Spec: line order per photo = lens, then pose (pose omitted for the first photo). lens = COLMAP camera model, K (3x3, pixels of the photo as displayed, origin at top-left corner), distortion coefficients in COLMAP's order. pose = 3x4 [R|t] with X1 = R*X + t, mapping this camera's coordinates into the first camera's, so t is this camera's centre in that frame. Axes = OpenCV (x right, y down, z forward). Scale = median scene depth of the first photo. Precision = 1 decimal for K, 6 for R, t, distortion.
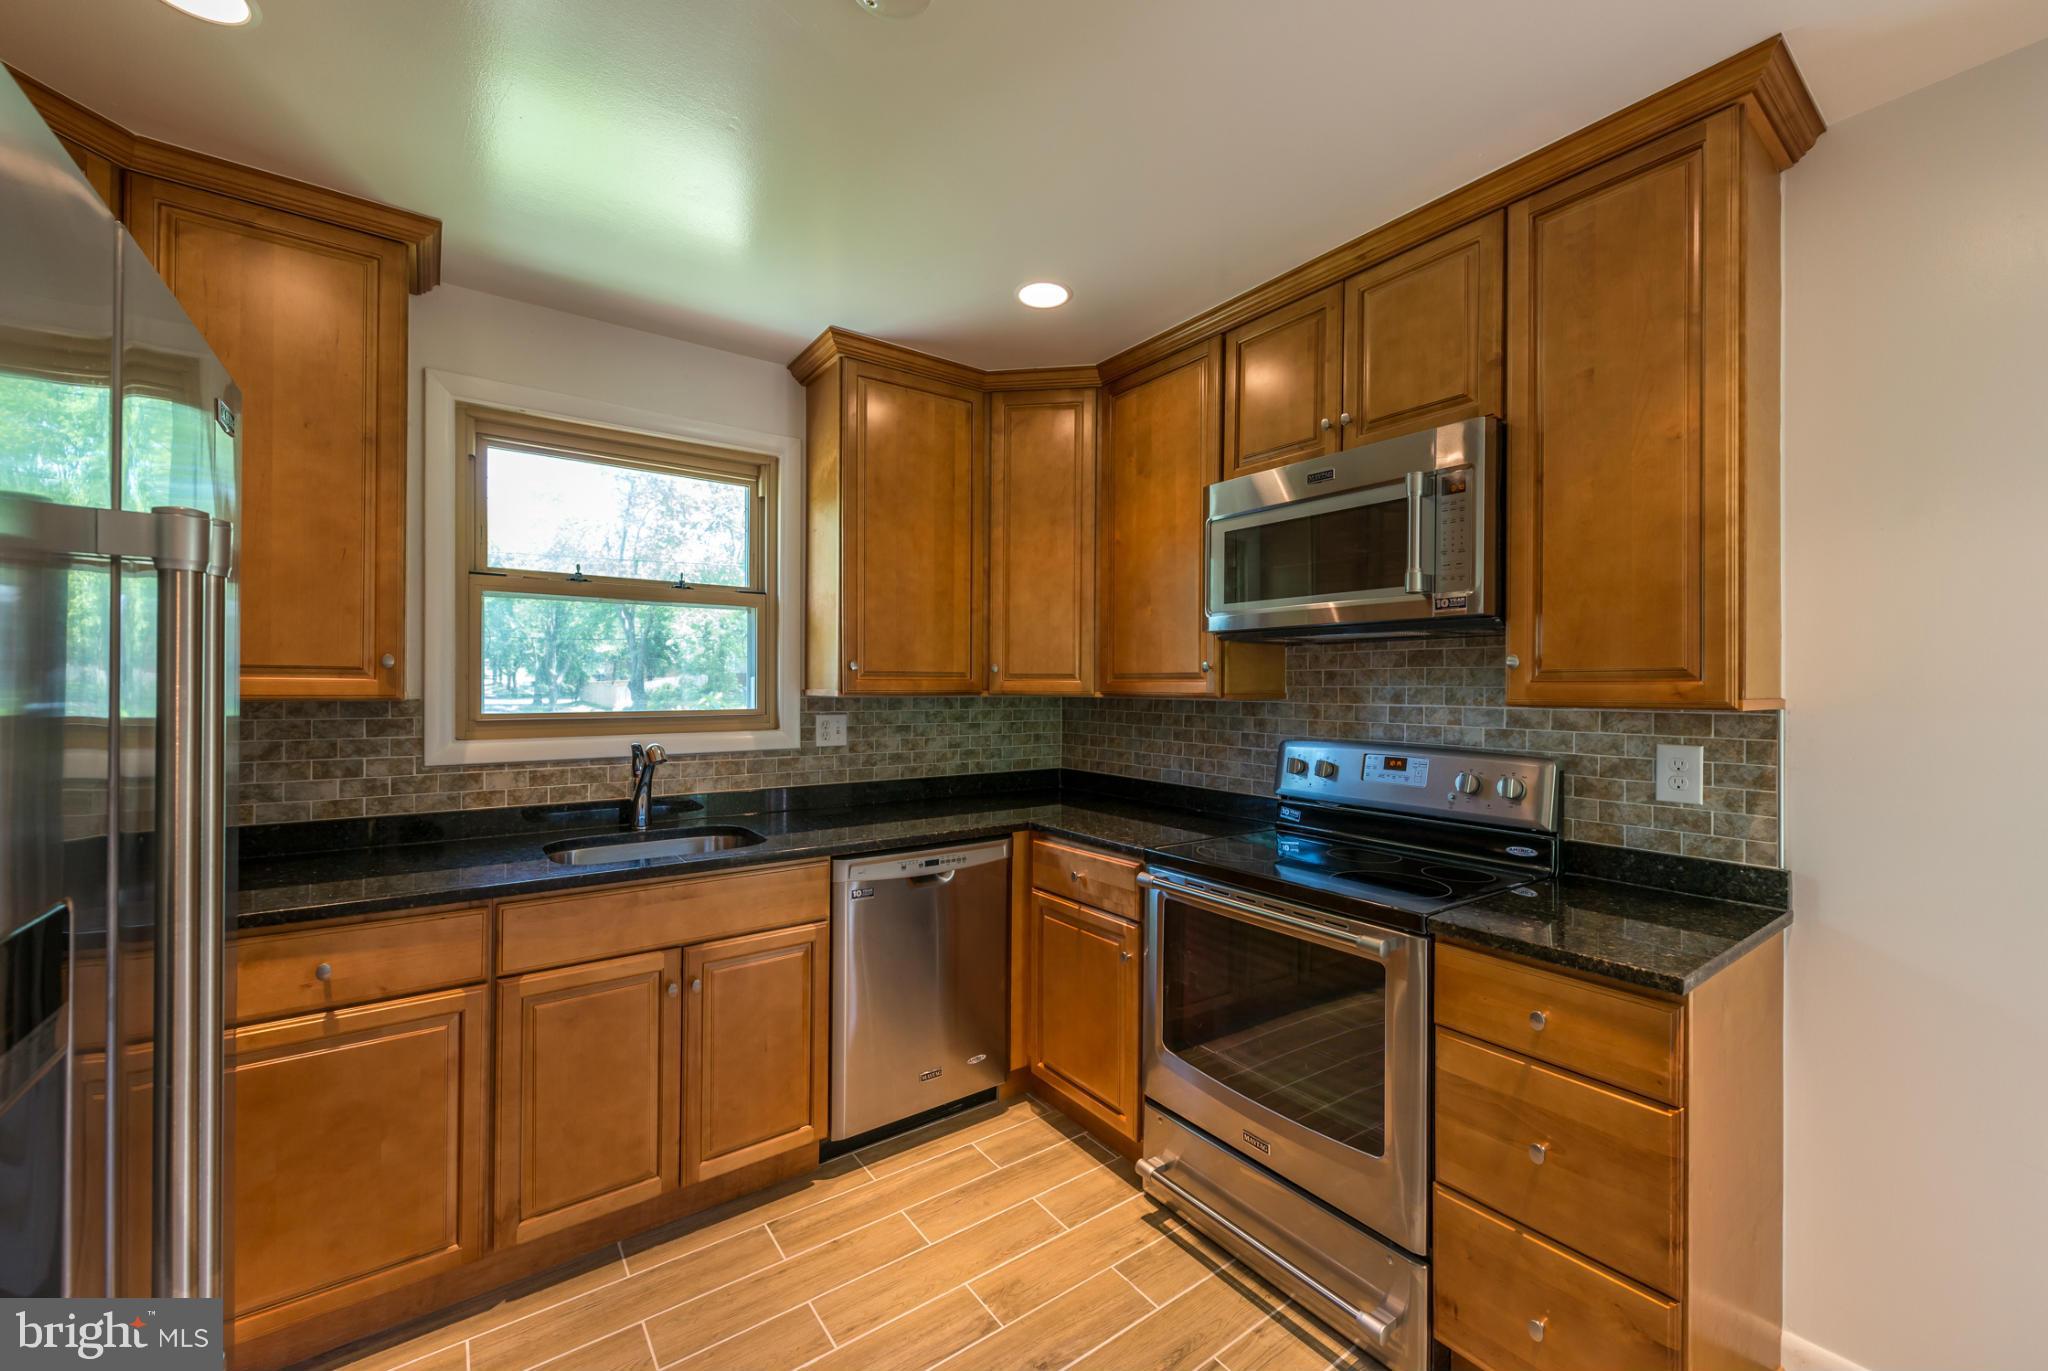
lens RADIAL K [[805.1, 0, 1010.3], [0, 805.1, 689.3], [0, 0, 1]] dist [-0.002474, -0.000138]
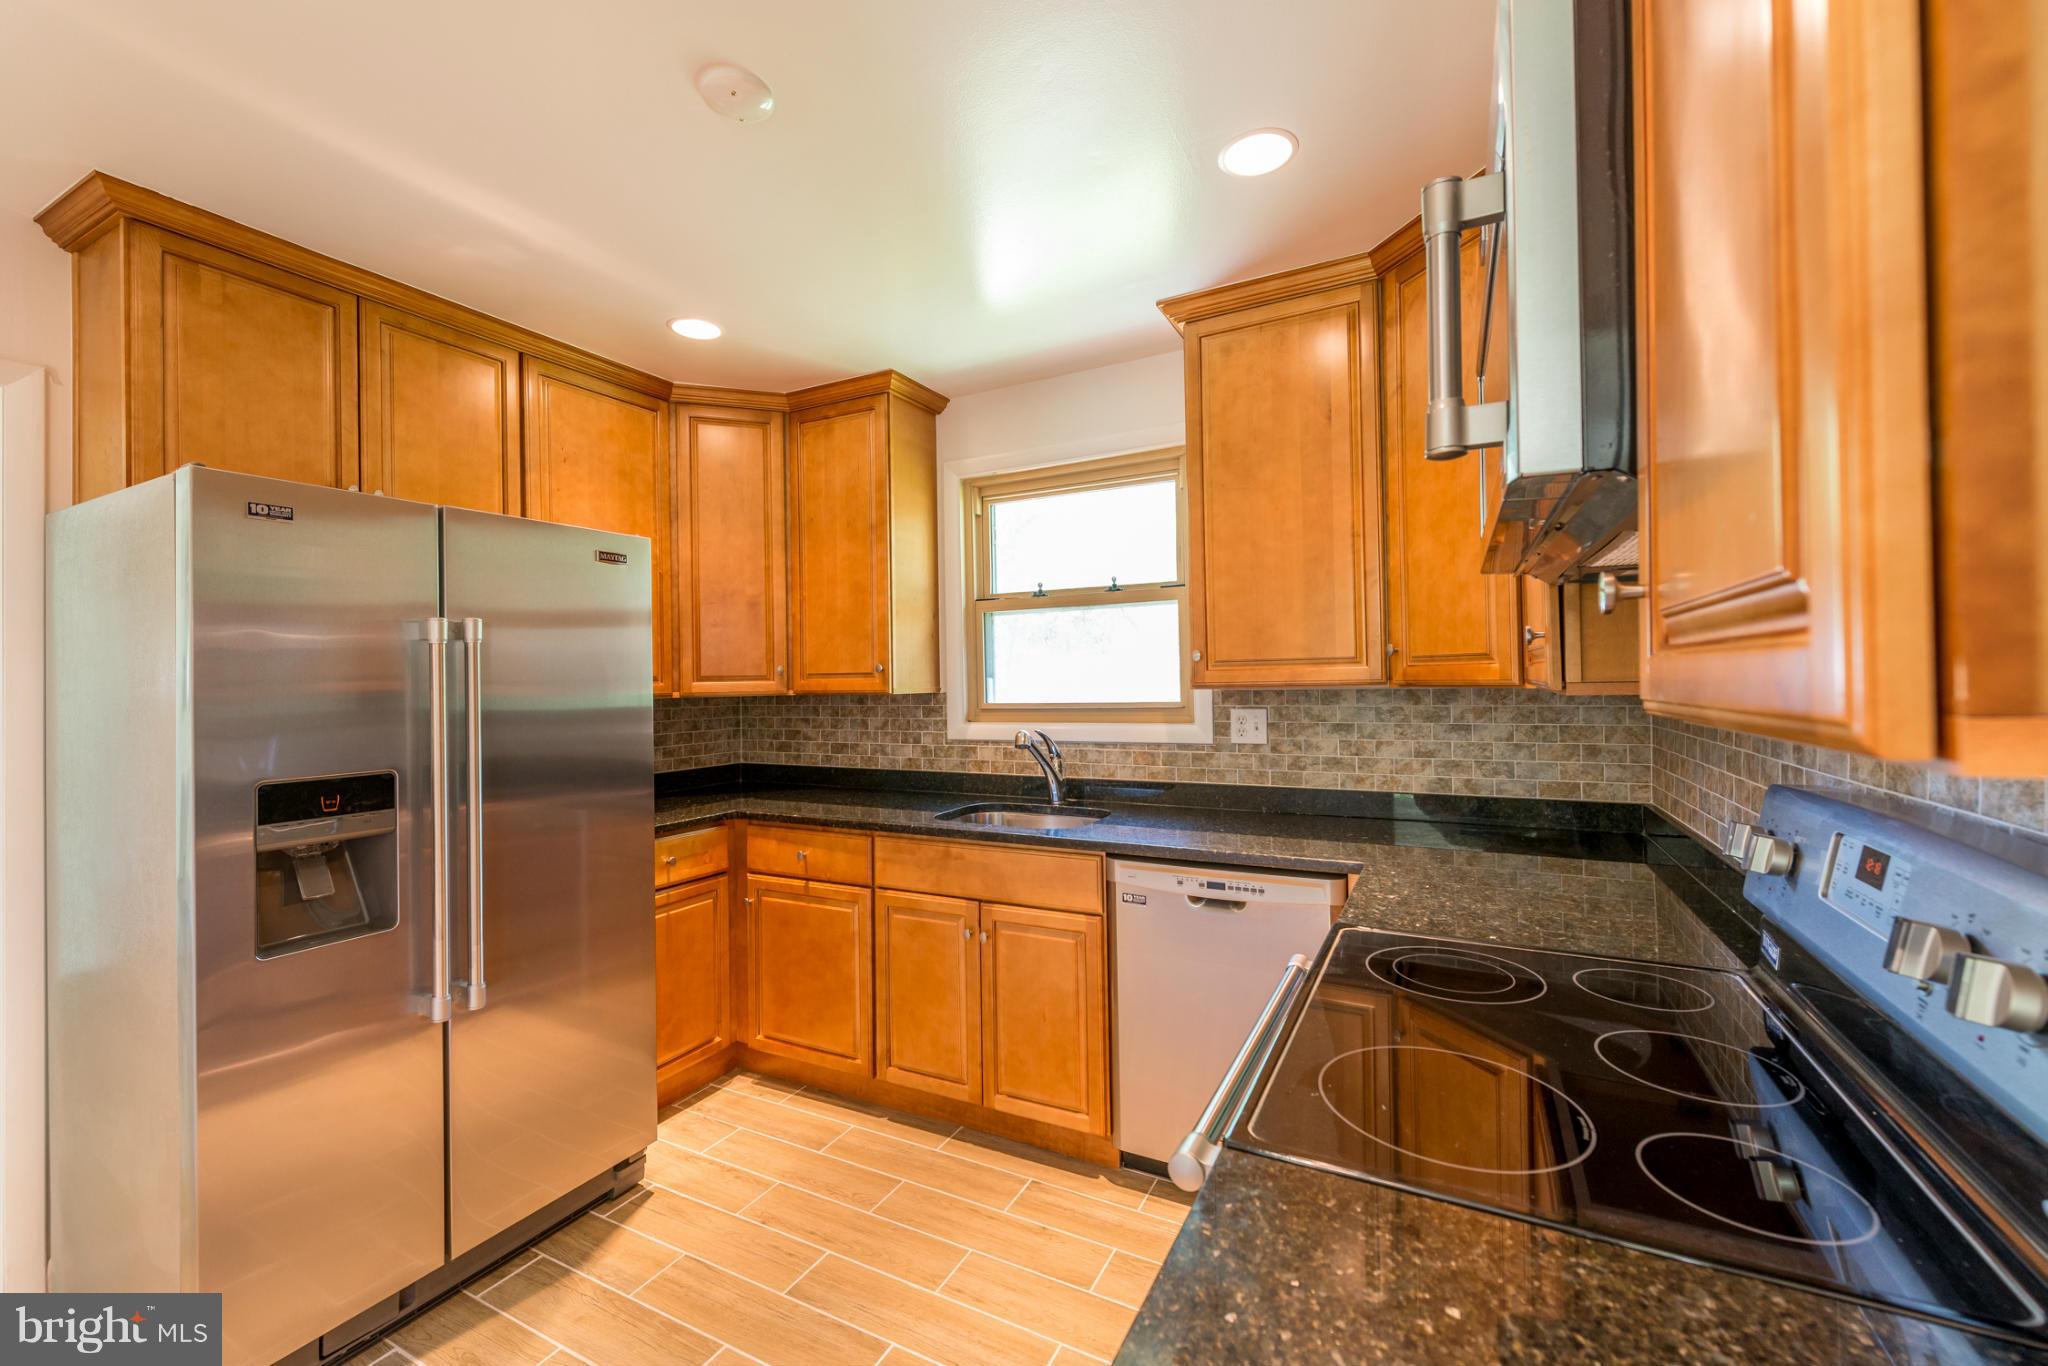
lens RADIAL K [[805.1, 0, 1017.7], [0, 805.1, 677.4], [0, 0, 1]] dist [-0.002474, -0.000138]
pose [[0.443678, -0.016320, -0.896037, 0.536550], [0.015099, 0.999828, -0.010734, 0.001949], [0.896059, -0.008767, 0.443849, 0.411127]]
